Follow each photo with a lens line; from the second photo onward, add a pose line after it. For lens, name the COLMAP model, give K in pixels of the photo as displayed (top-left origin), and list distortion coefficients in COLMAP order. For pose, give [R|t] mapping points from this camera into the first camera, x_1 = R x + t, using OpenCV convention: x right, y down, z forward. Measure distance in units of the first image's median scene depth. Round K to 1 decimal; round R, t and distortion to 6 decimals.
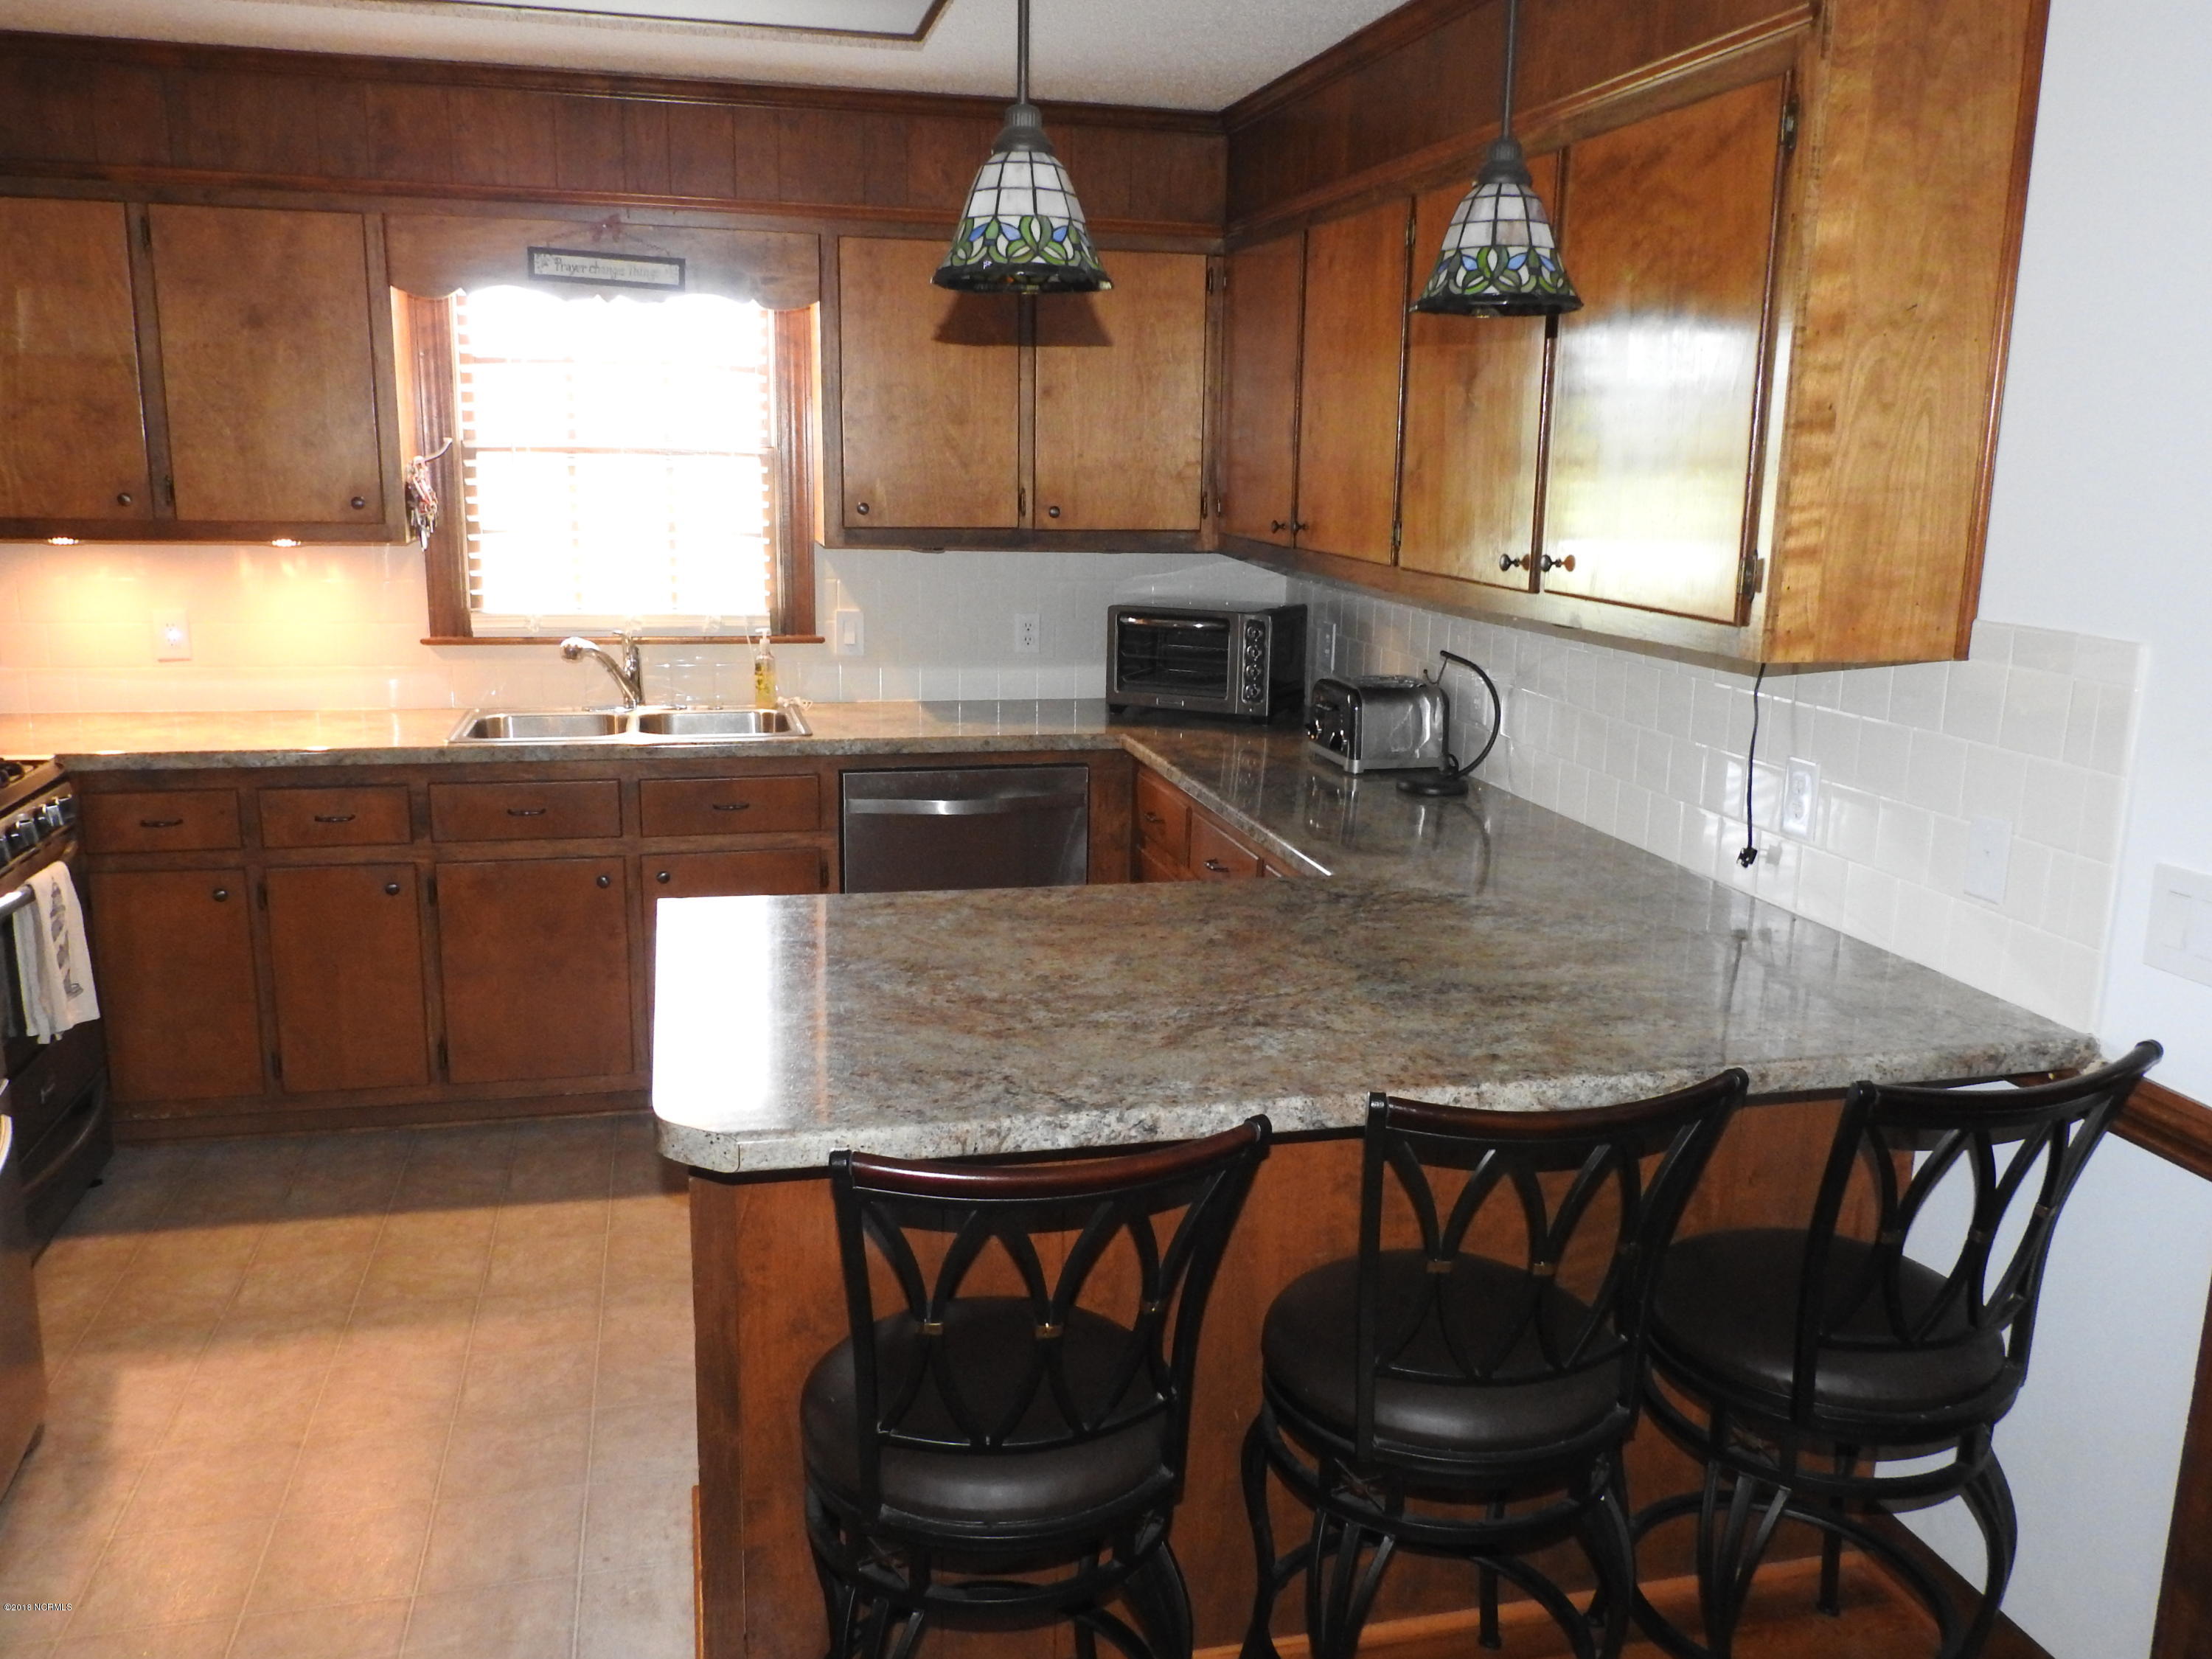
lens RADIAL K [[1741.5, 0, 1104.7], [0, 1741.5, 845.8], [0, 0, 1]] dist [0.003202, -0.004933]
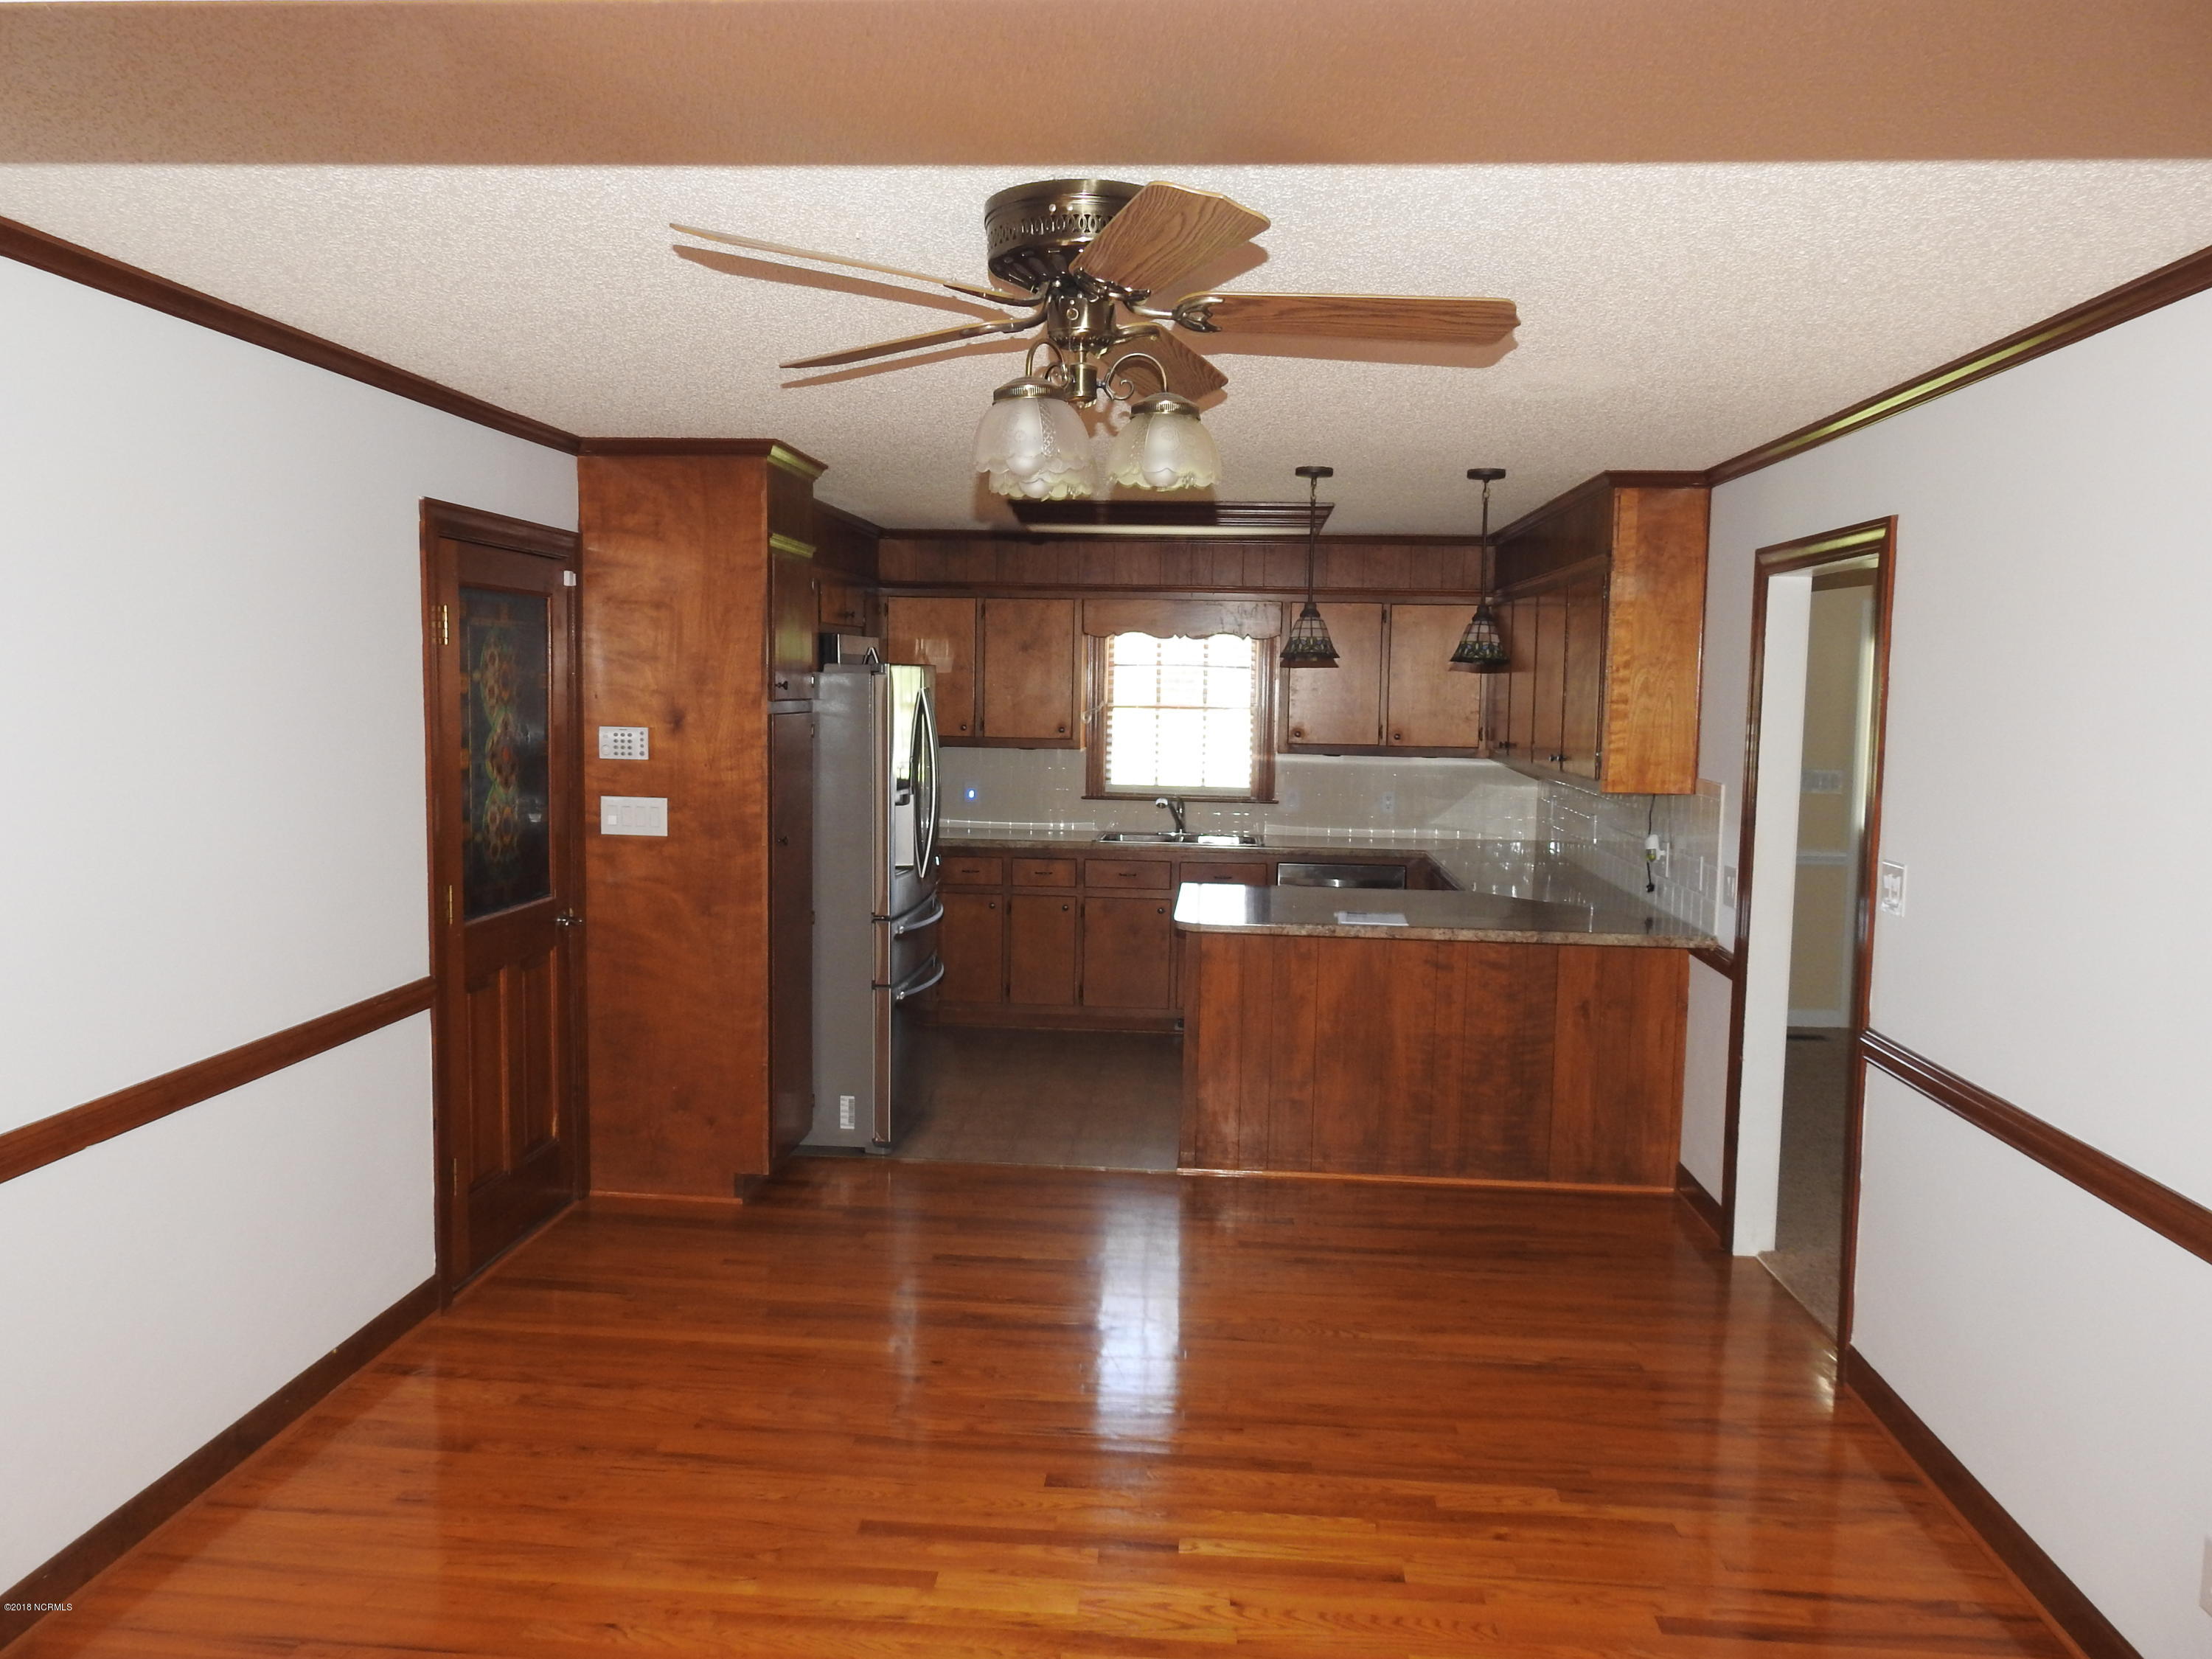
lens RADIAL K [[1590.8, 0, 1103.4], [0, 1590.8, 822.4], [0, 0, 1]] dist [0.007378, -0.005073]
pose [[0.949627, 0.022929, -0.312541, 0.236589], [-0.066433, 0.989382, -0.129267, 0.166735], [0.306259, 0.143518, 0.941068, -0.818976]]
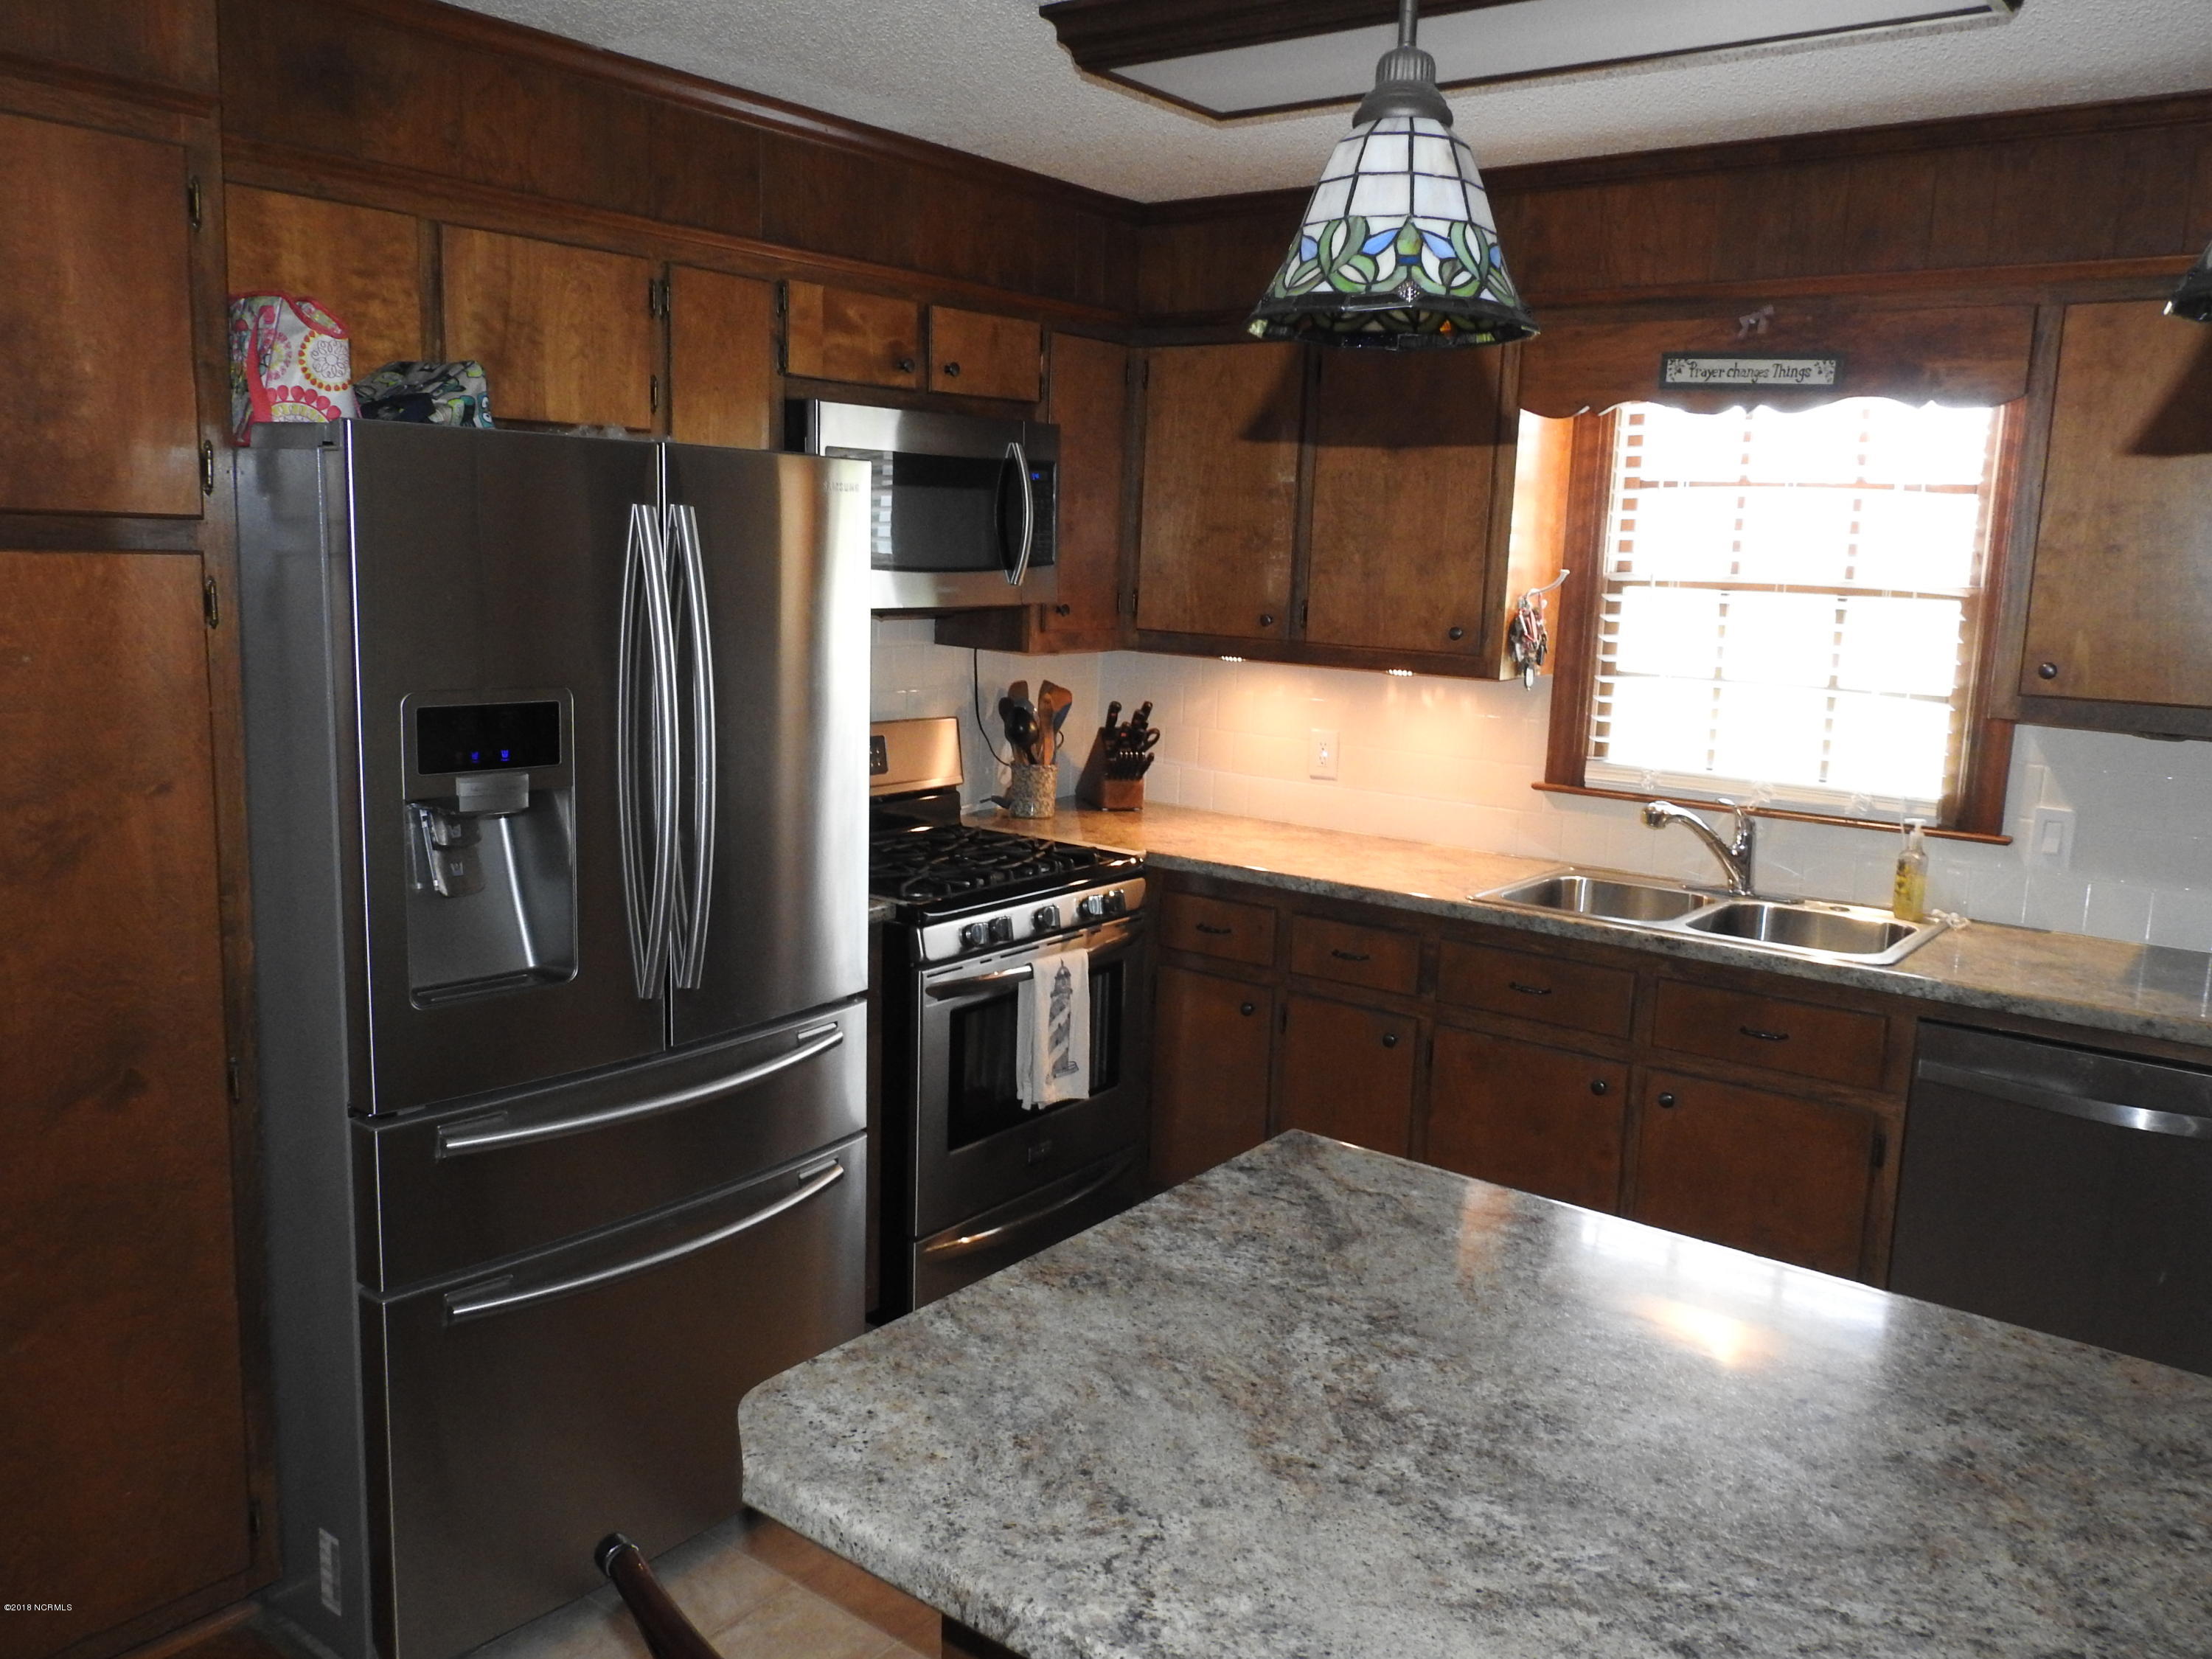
lens RADIAL K [[1741.5, 0, 1100.3], [0, 1741.5, 838.2], [0, 0, 1]] dist [0.003202, -0.004933]
pose [[0.621811, 0.132561, -0.771867, 0.198613], [-0.193932, 0.980939, 0.012237, -0.063081], [0.758776, 0.142081, 0.635667, 0.271354]]
